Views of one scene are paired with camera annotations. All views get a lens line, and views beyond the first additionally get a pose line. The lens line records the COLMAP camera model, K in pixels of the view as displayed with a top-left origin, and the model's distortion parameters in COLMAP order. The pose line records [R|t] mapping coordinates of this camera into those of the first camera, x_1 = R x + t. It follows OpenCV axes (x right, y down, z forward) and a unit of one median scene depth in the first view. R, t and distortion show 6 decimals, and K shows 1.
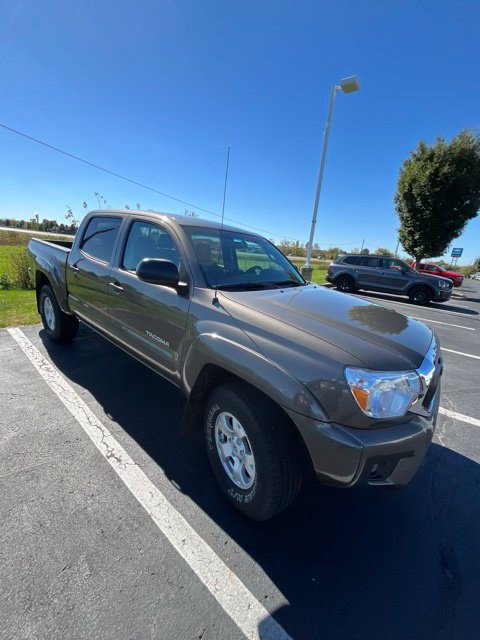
lens RADIAL K [[255.8, 0, 243.1], [0, 255.8, 318.5], [0, 0, 1]] dist [-0.002418, -0.000406]
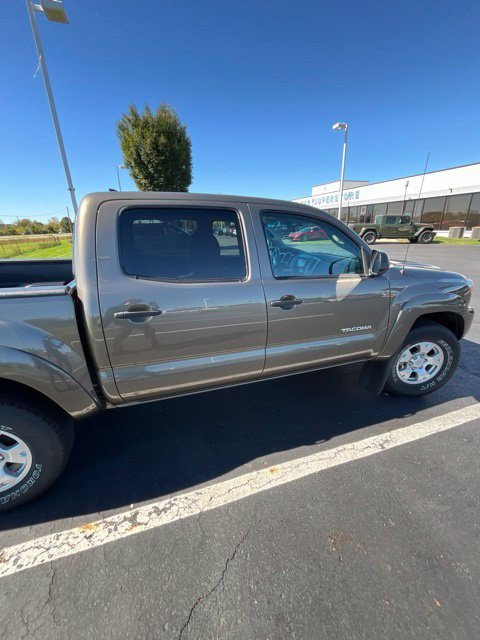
lens RADIAL K [[256.7, 0, 242.4], [0, 256.7, 317.3], [0, 0, 1]] dist [-0.002869, -0.000574]
pose [[0.521692, -0.384649, 0.761500, -0.241592], [0.294768, 0.918890, 0.262208, -0.066710], [-0.800593, 0.087674, 0.592760, 0.134789]]
